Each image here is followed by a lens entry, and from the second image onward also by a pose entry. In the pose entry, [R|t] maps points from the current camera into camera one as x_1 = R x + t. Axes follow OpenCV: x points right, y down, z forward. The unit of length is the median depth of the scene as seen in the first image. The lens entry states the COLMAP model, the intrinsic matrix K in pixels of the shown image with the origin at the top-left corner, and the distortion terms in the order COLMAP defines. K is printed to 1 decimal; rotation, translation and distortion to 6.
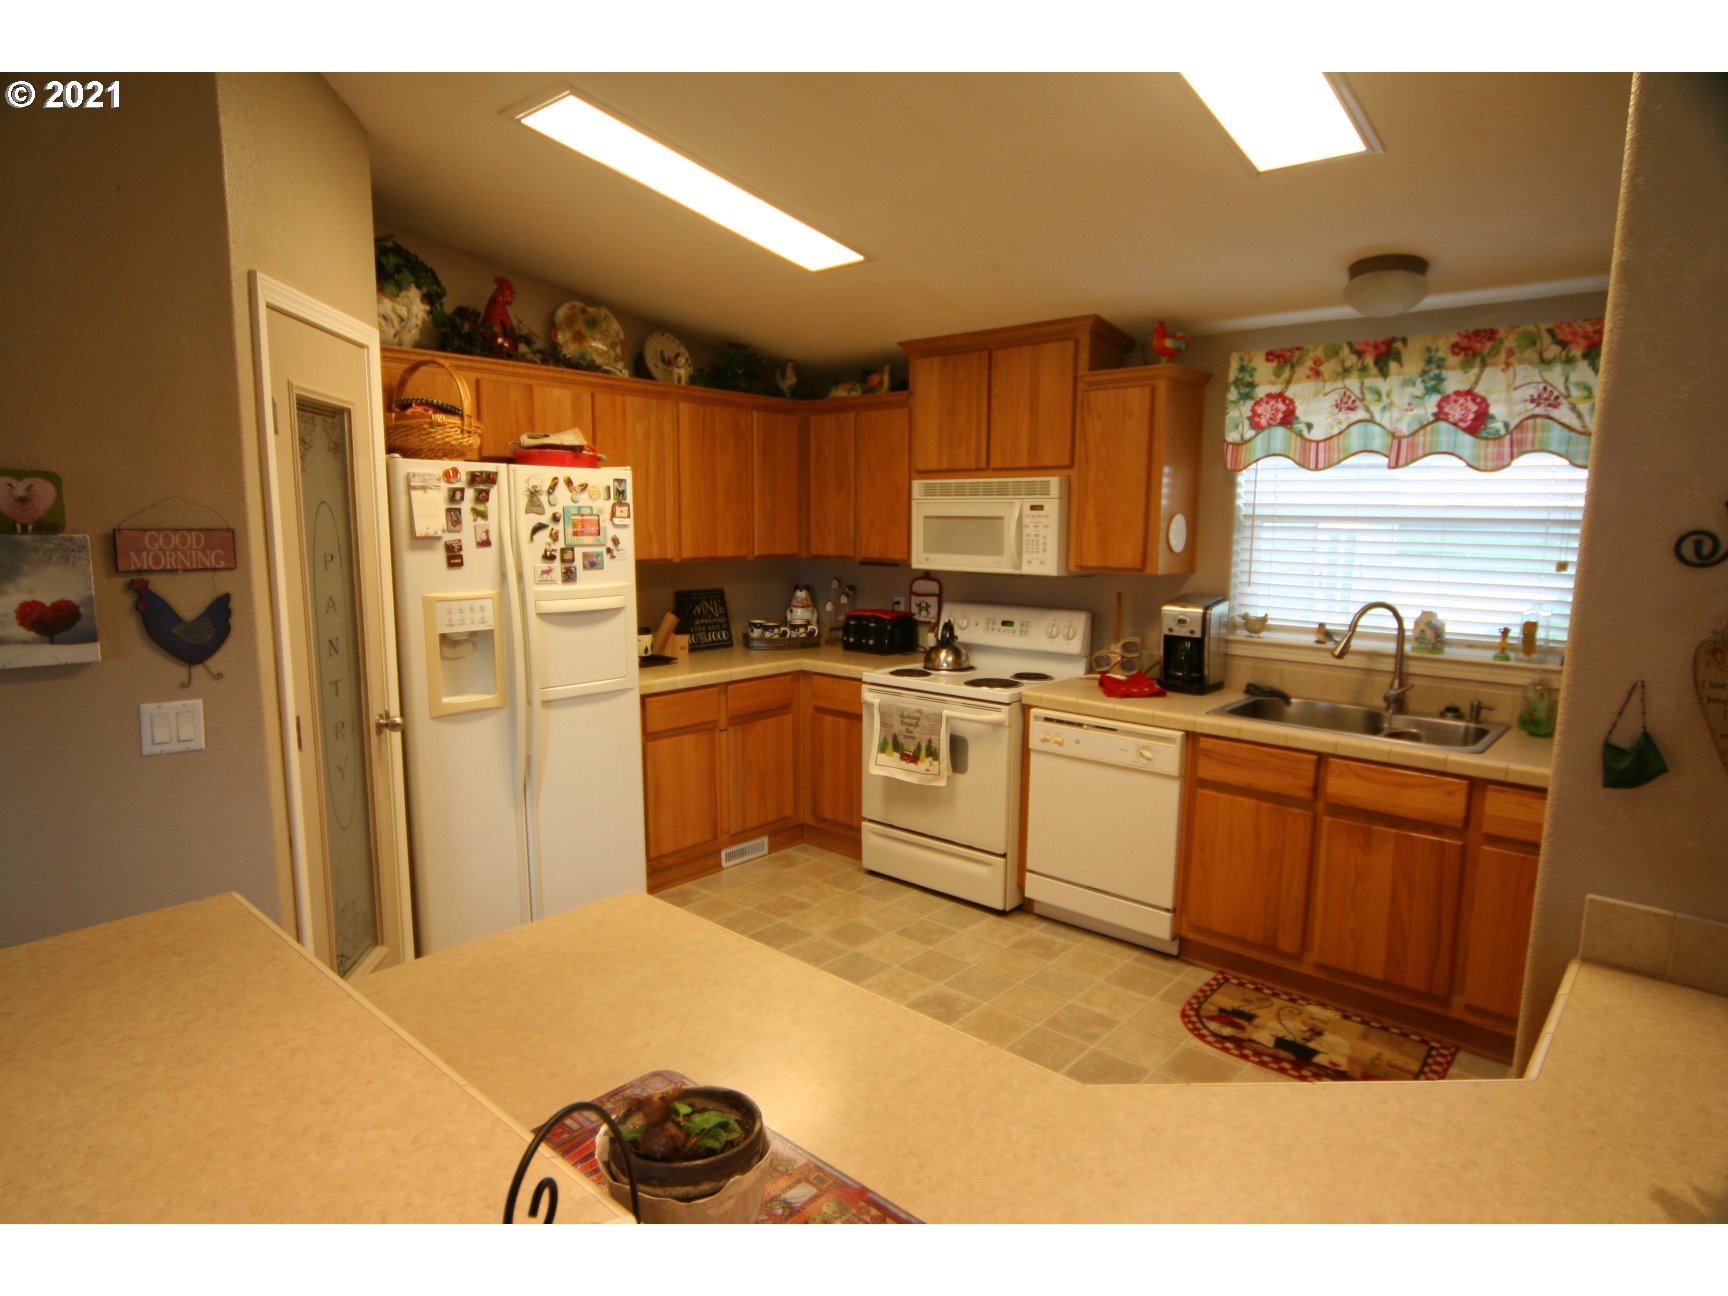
lens RADIAL K [[982.0, 0, 860.4], [0, 982.0, 660.2], [0, 0, 1]] dist [-0.015055, 0.004939]
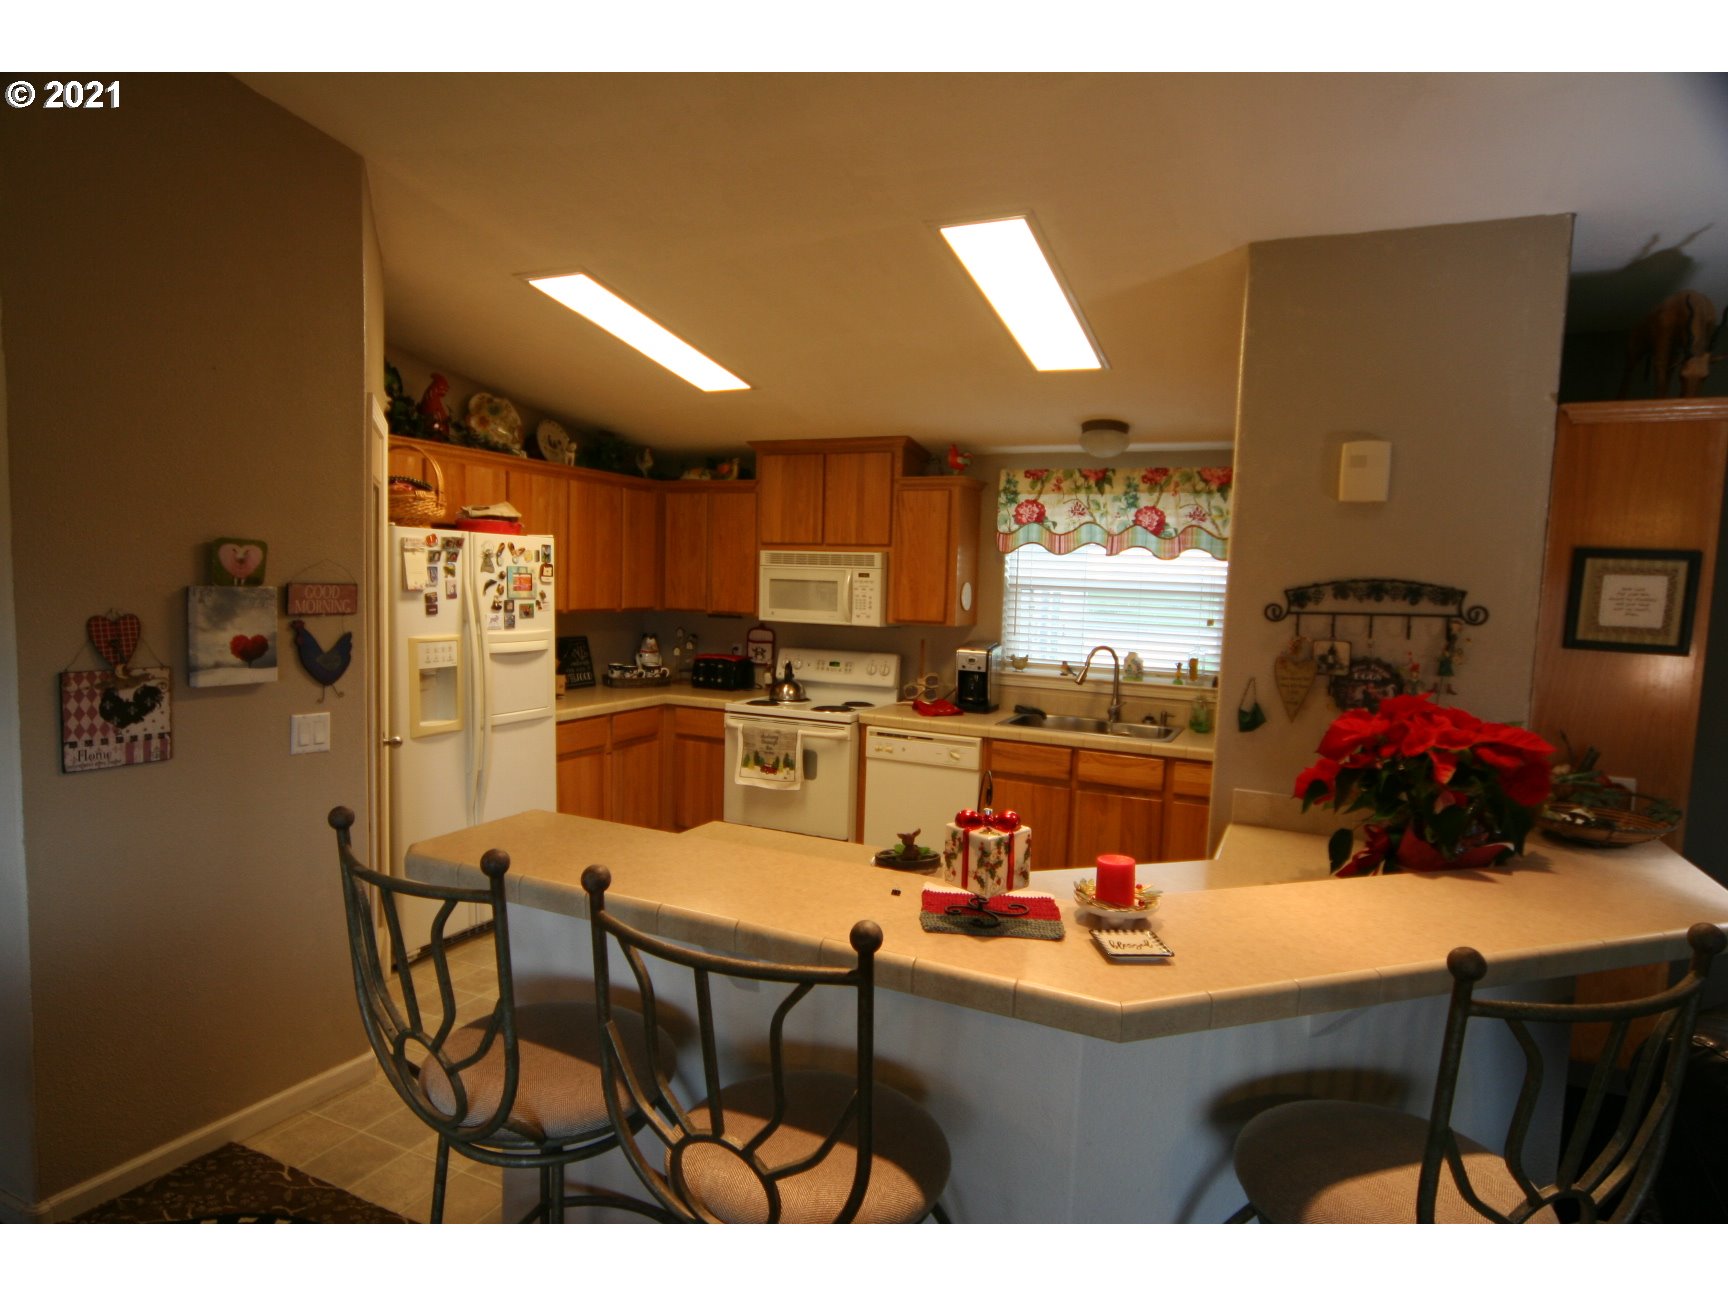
lens RADIAL K [[982.0, 0, 862.2], [0, 982.0, 657.1], [0, 0, 1]] dist [-0.015055, 0.004939]
pose [[0.958494, -0.000393, 0.285112, -0.219514], [0.017076, 0.998283, -0.056029, 0.031472], [-0.284600, 0.058572, 0.956855, -0.283450]]
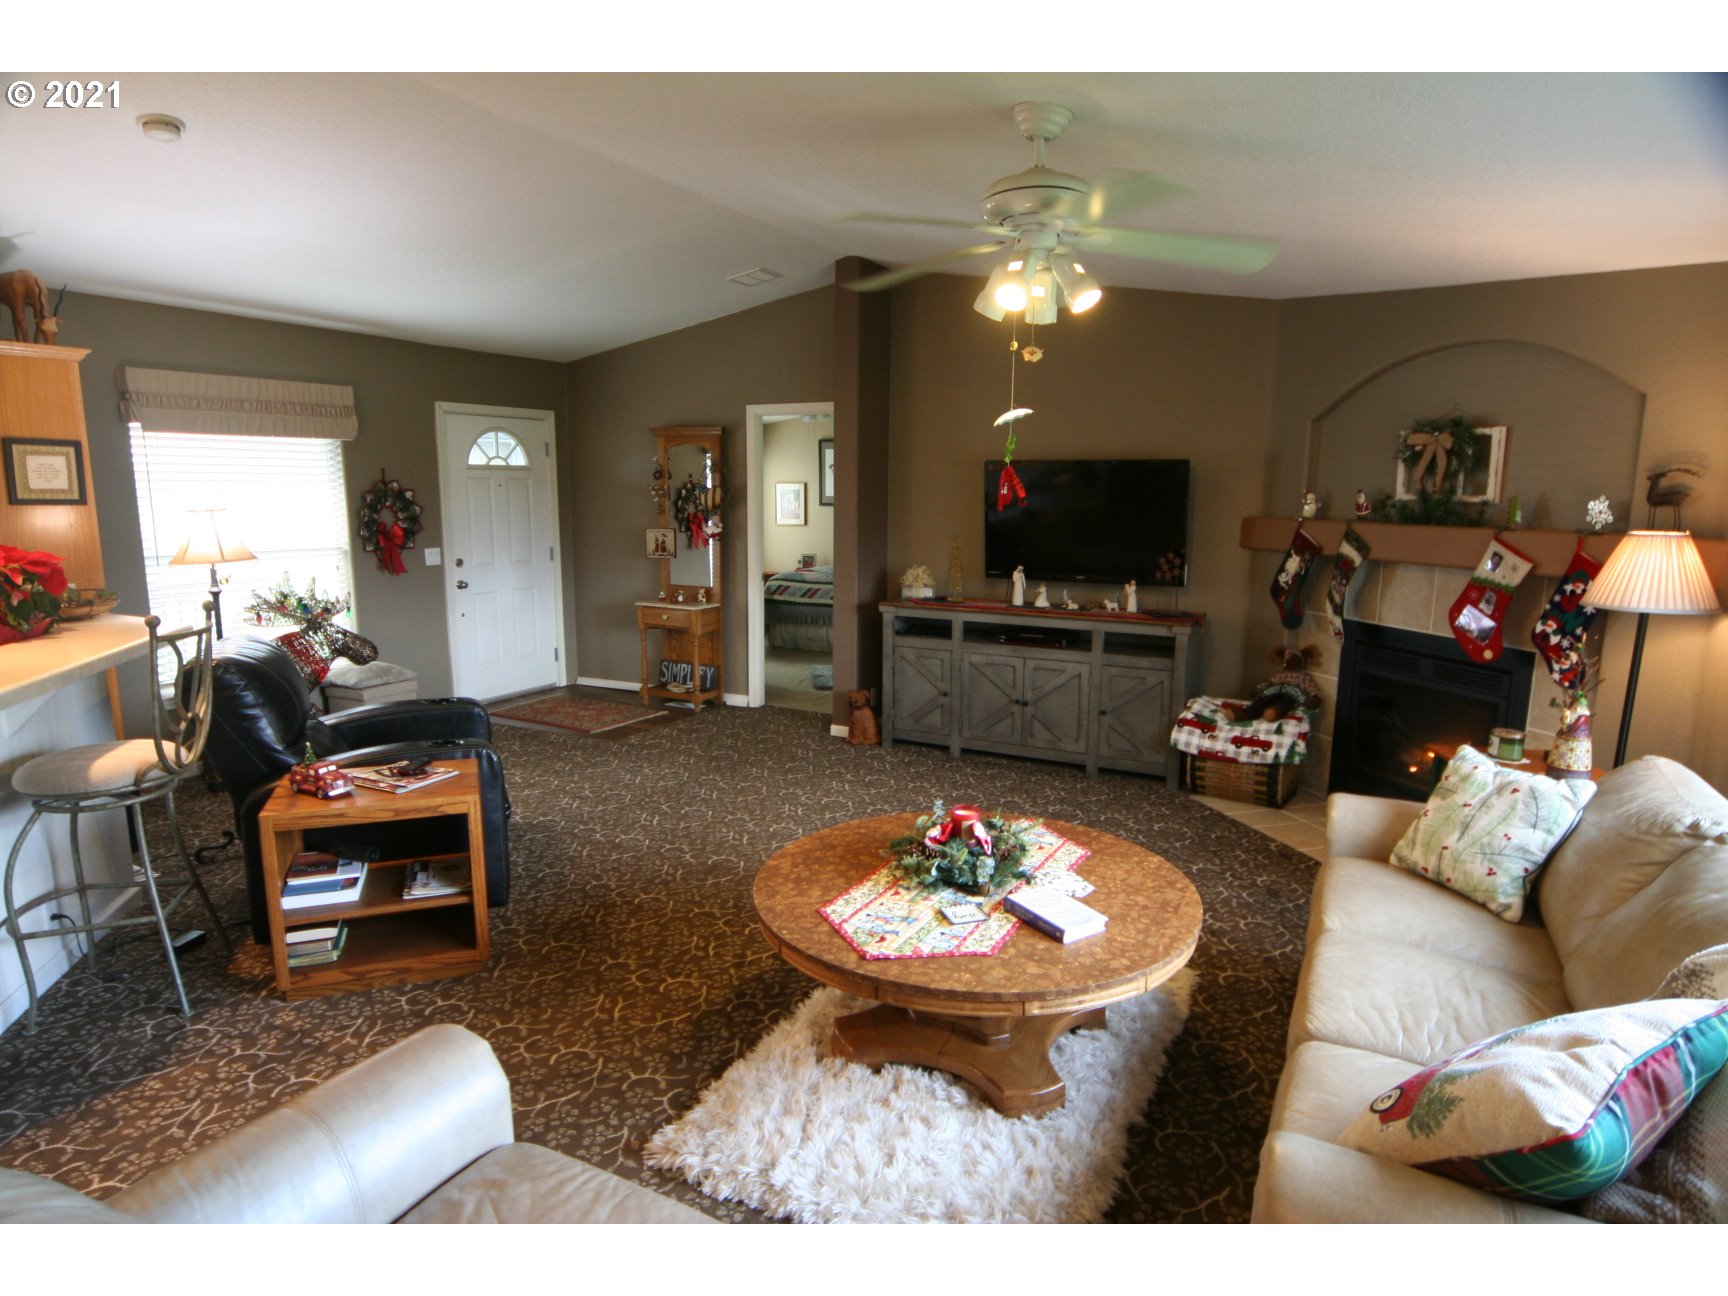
lens RADIAL K [[982.0, 0, 862.0], [0, 982.0, 652.8], [0, 0, 1]] dist [-0.015055, 0.004939]
pose [[-0.241349, -0.169699, 0.955486, -0.803853], [0.139026, 0.968389, 0.207108, 0.059737], [-0.960428, 0.182823, -0.210127, -0.393770]]
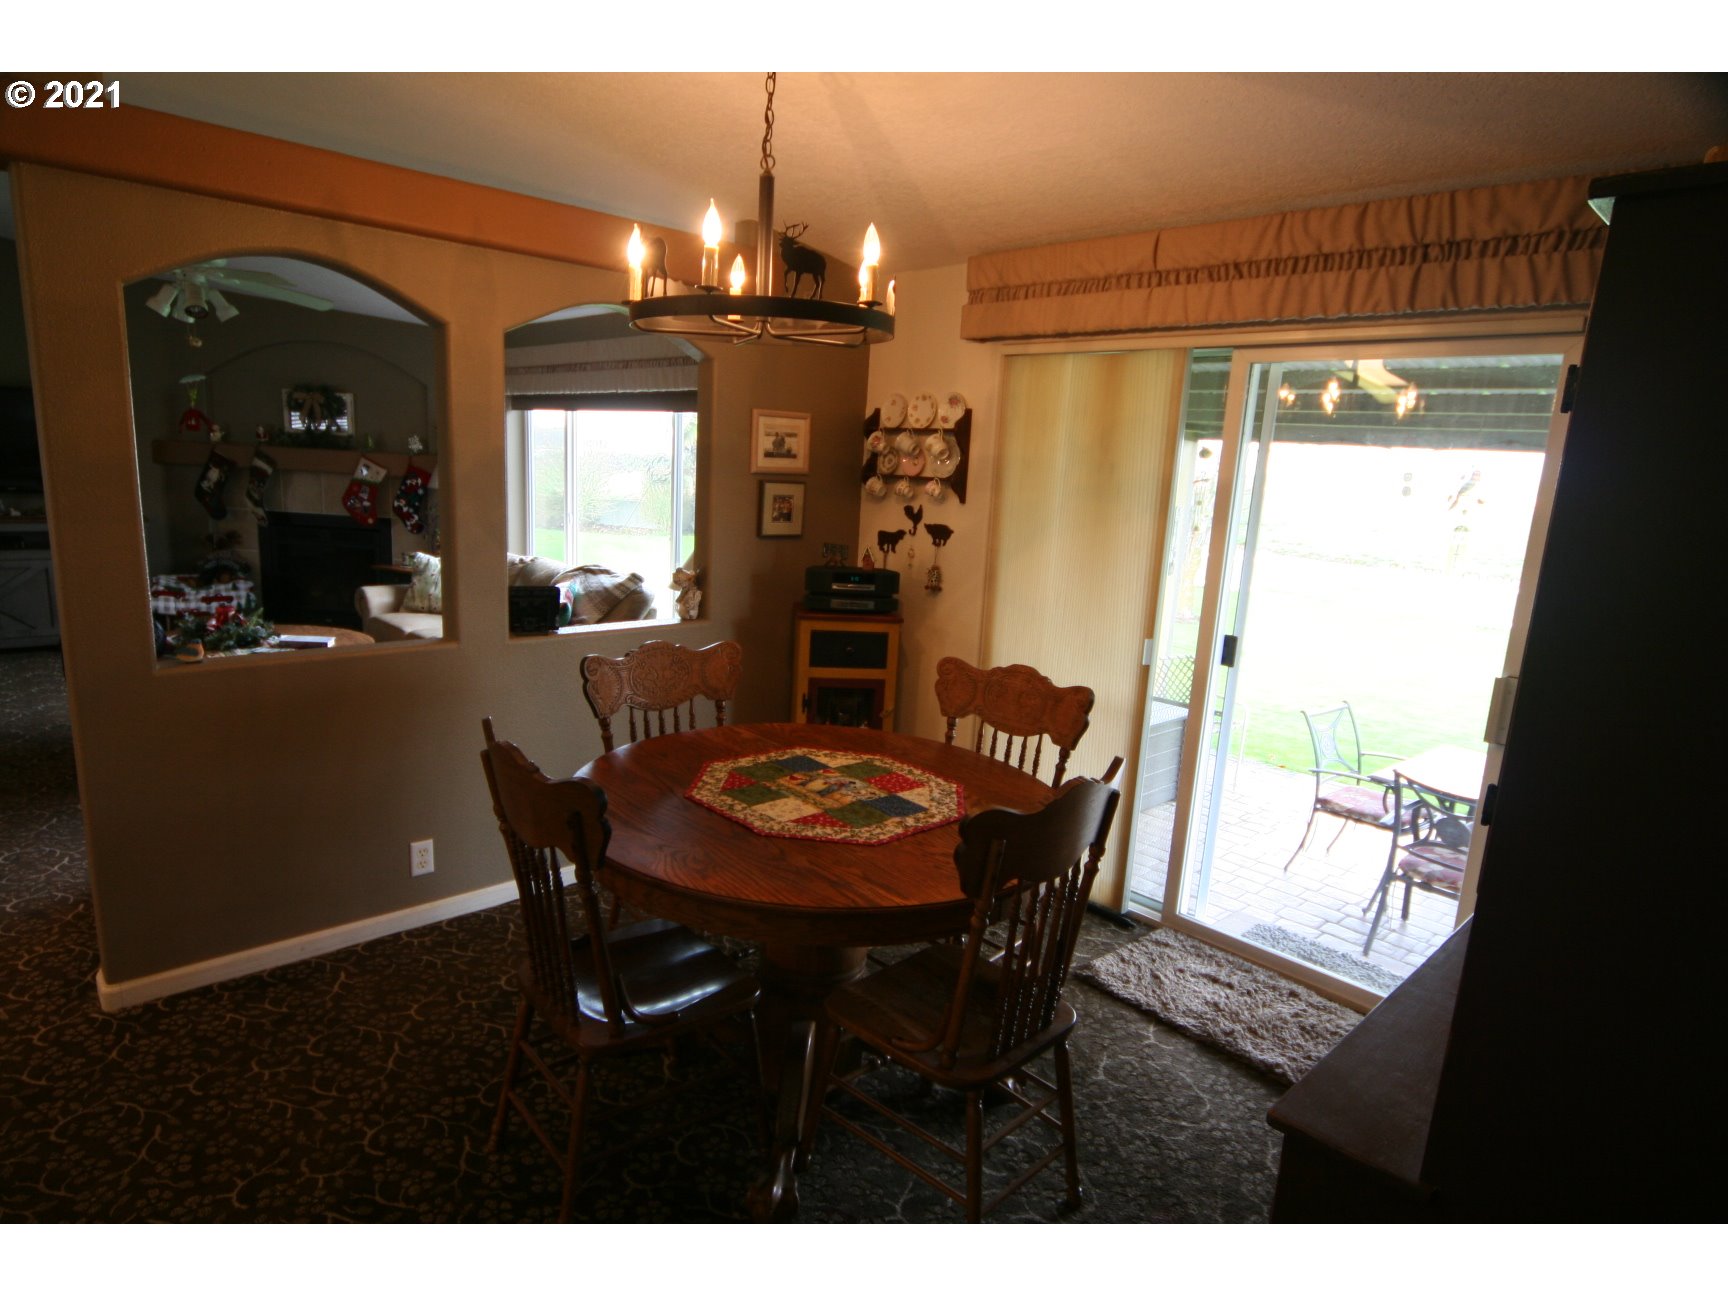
lens RADIAL K [[982.0, 0, 857.2], [0, 982.0, 662.3], [0, 0, 1]] dist [-0.015055, 0.004939]
pose [[-0.995422, -0.076691, 0.057039, -1.053082], [-0.052015, 0.935352, 0.349872, -0.094255], [-0.080183, 0.345303, -0.935060, 0.585057]]
